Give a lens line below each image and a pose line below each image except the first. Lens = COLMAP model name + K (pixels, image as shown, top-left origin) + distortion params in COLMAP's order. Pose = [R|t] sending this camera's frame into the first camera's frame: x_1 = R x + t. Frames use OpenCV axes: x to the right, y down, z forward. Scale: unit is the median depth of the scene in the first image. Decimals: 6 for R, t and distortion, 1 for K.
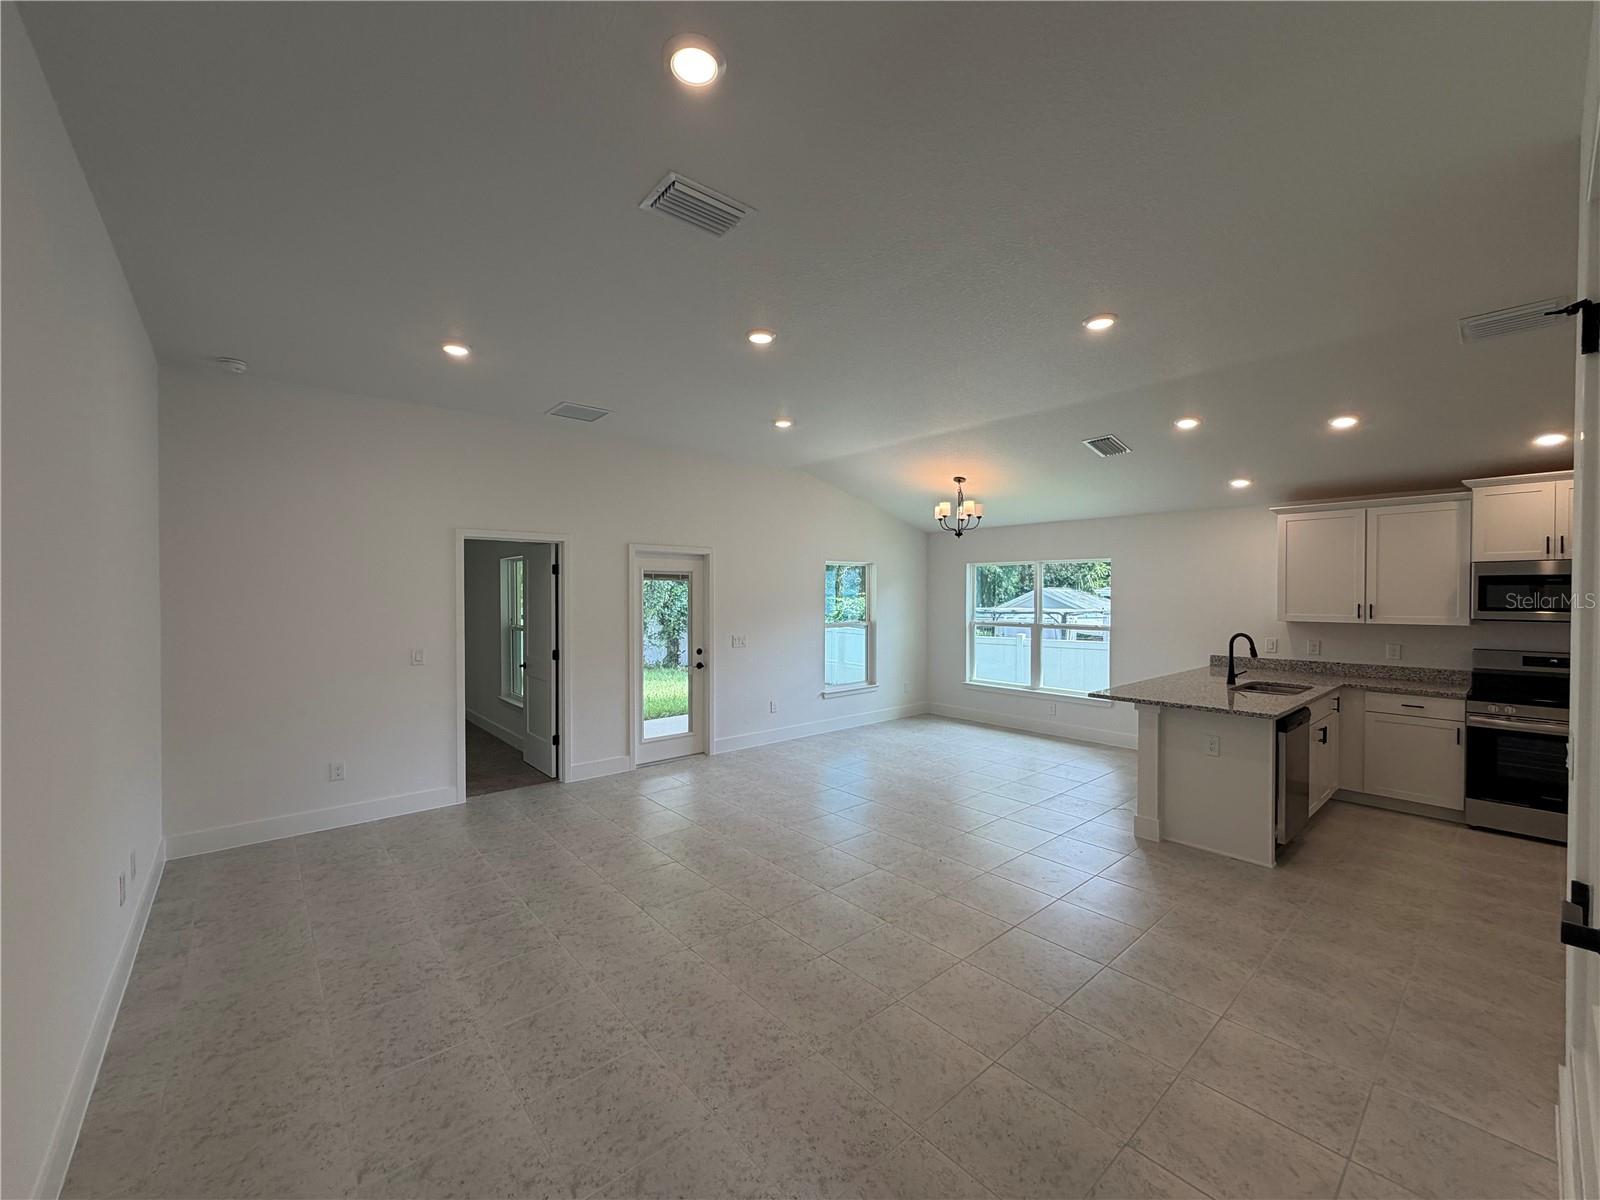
lens RADIAL K [[638.2, 0, 793.9], [0, 638.2, 598.5], [0, 0, 1]] dist [-0.002006, 0.000012]
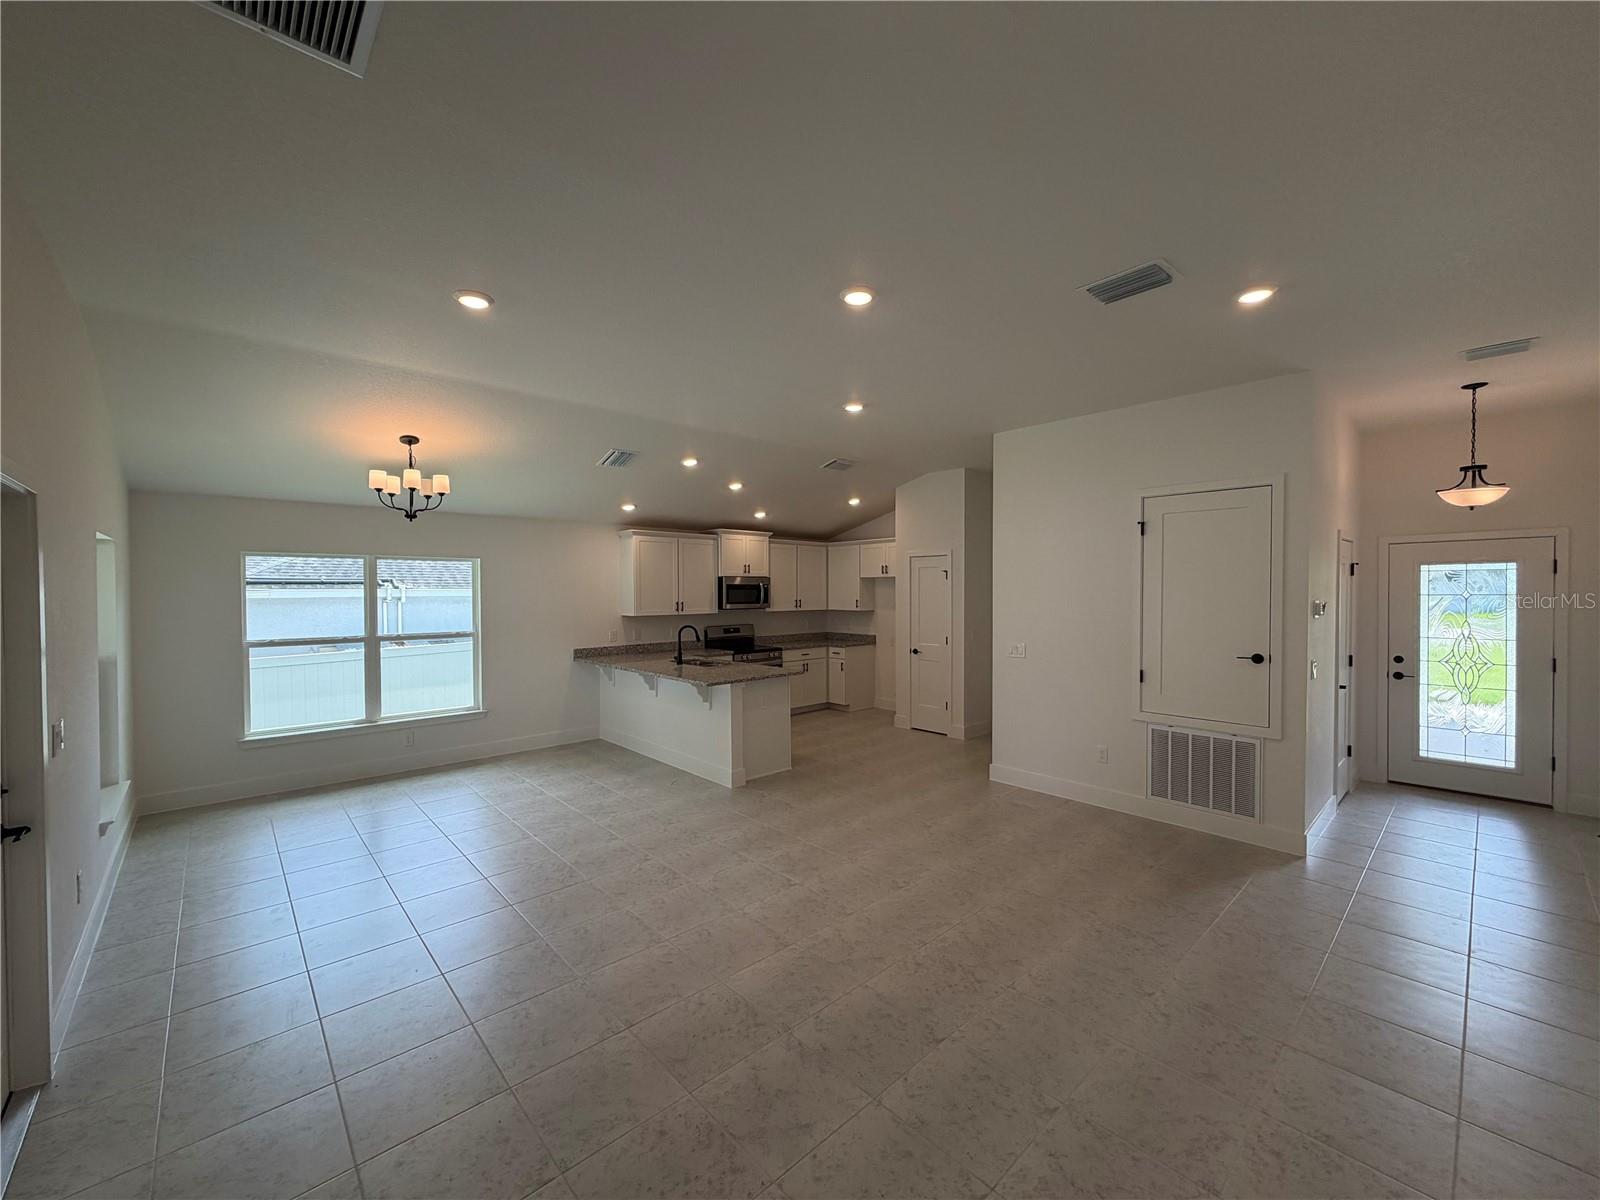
lens RADIAL K [[638.2, 0, 800.4], [0, 638.2, 596.5], [0, 0, 1]] dist [-0.002006, 0.000012]
pose [[-0.038908, -0.010946, 0.999183, -0.620304], [0.010389, 0.999882, 0.011358, -0.017942], [-0.999189, 0.010822, -0.038790, 0.774327]]
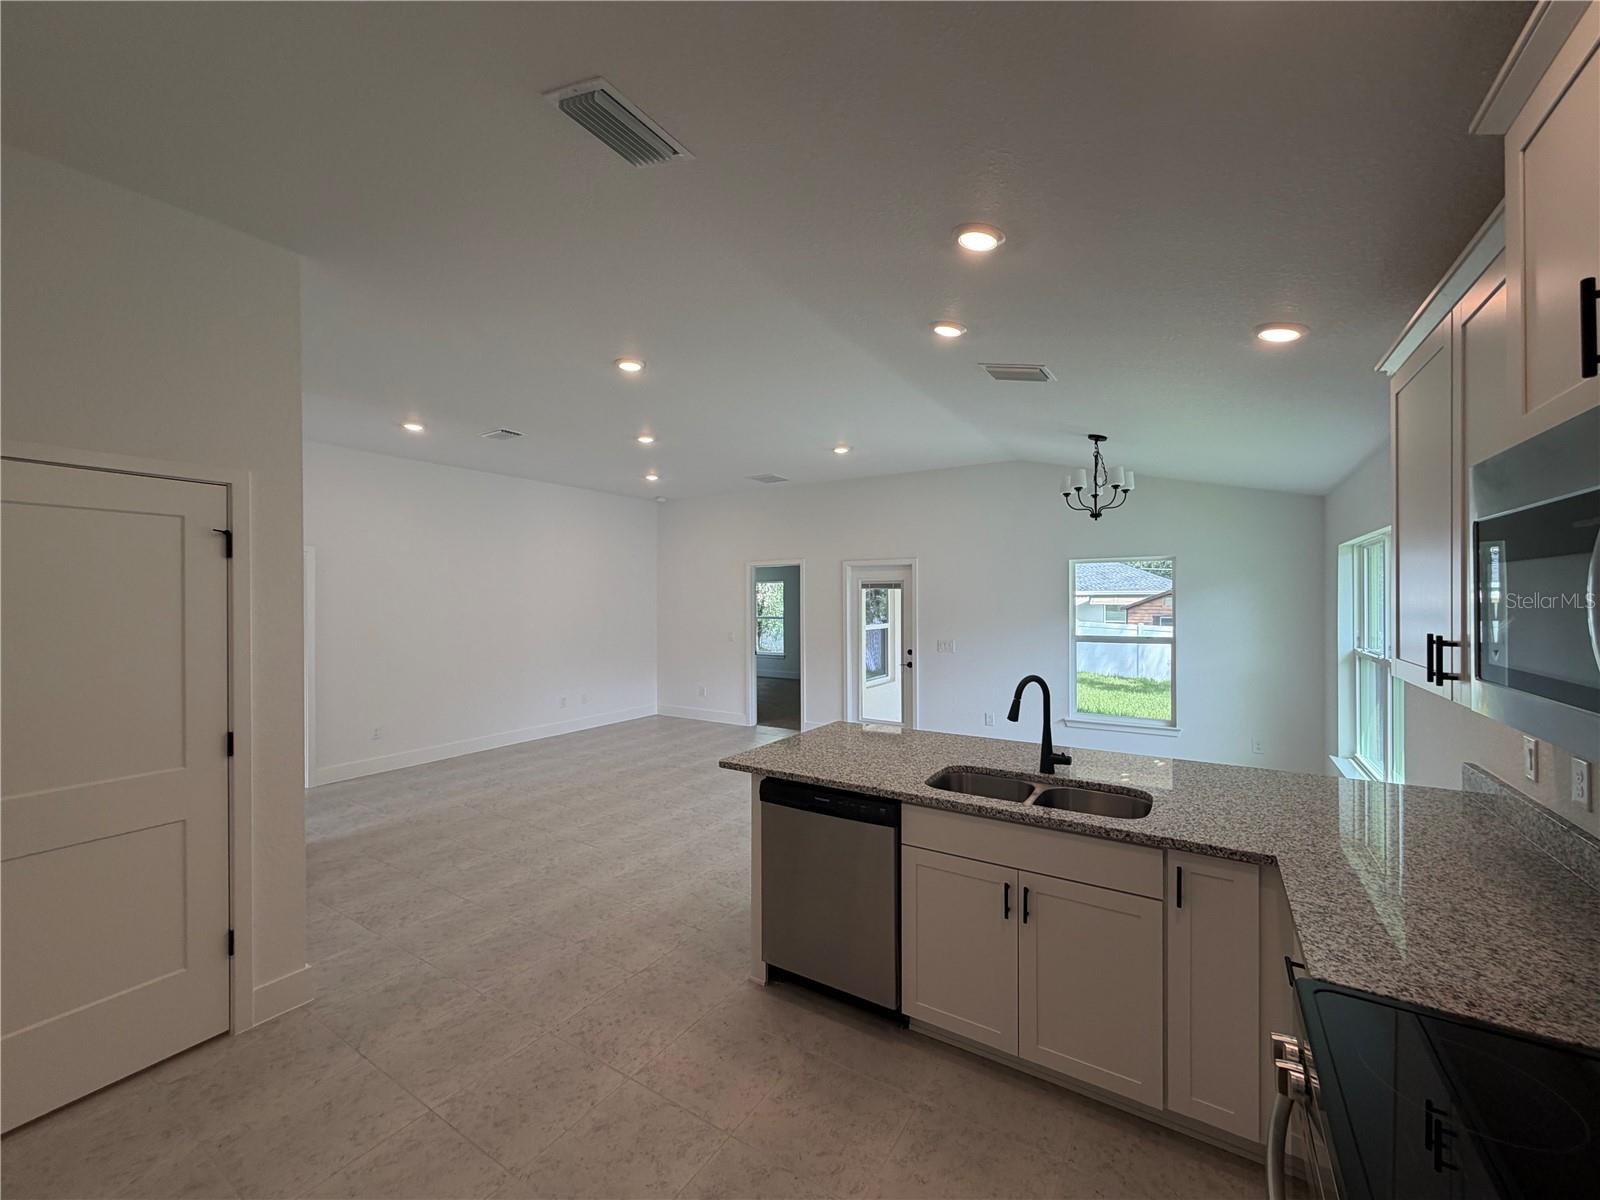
lens RADIAL K [[638.2, 0, 798.9], [0, 638.2, 600.9], [0, 0, 1]] dist [-0.002006, 0.000012]
pose [[0.290269, -0.000450, -0.956945, 1.095754], [-0.001982, 0.999997, -0.001071, -0.005167], [0.956943, 0.002208, 0.290267, 0.630004]]
